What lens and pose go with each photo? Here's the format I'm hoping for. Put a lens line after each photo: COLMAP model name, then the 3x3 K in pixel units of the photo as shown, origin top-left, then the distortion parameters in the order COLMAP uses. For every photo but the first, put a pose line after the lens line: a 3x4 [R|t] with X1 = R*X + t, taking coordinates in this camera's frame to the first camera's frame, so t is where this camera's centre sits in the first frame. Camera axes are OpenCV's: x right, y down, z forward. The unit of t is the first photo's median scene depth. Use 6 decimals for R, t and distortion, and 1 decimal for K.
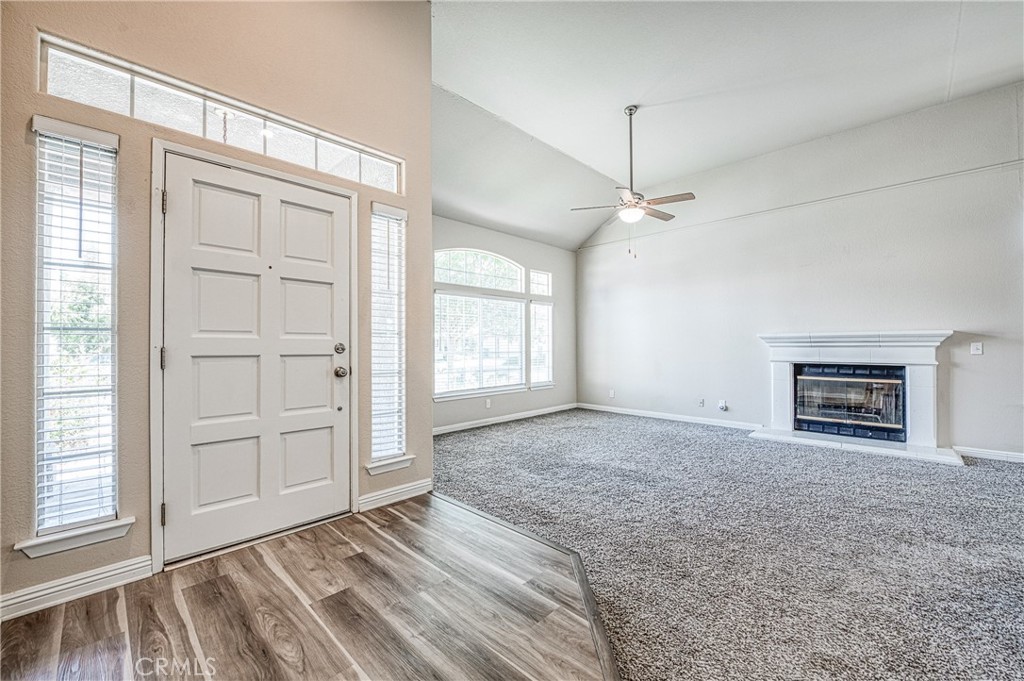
lens RADIAL K [[410.0, 0, 500.5], [0, 410.0, 345.7], [0, 0, 1]] dist [-0.001667, -0.000184]
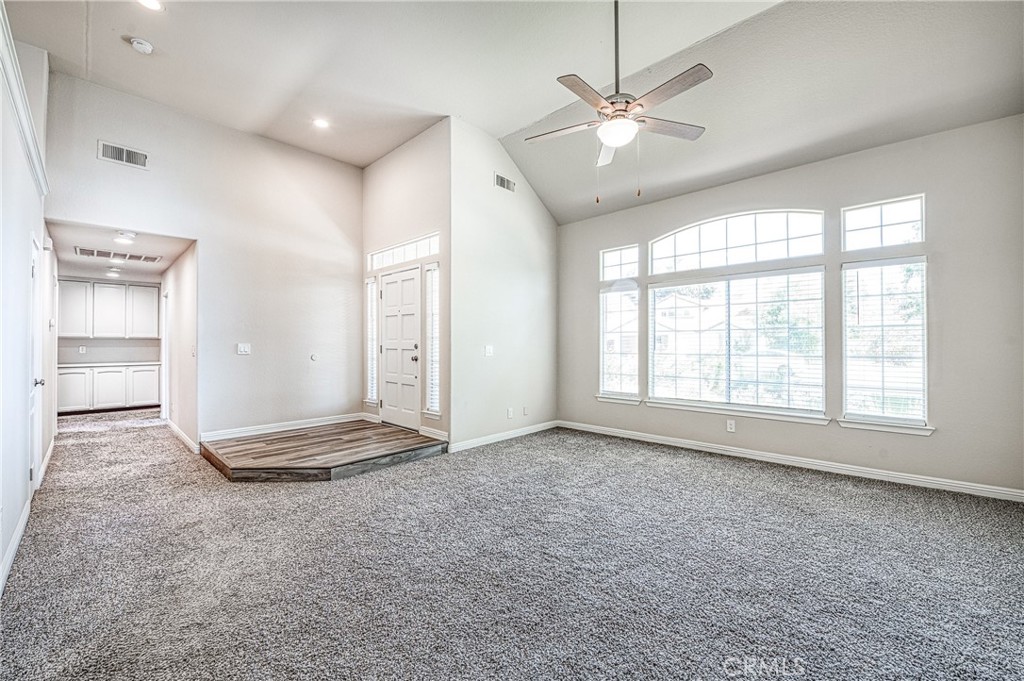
lens RADIAL K [[405.8, 0, 514.7], [0, 405.8, 340.0], [0, 0, 1]] dist [-0.015771, -0.000689]
pose [[0.032167, -0.000483, -0.999482, 0.805280], [0.000787, 1.000000, -0.000458, -0.011623], [0.999482, -0.000772, 0.032167, 0.728112]]
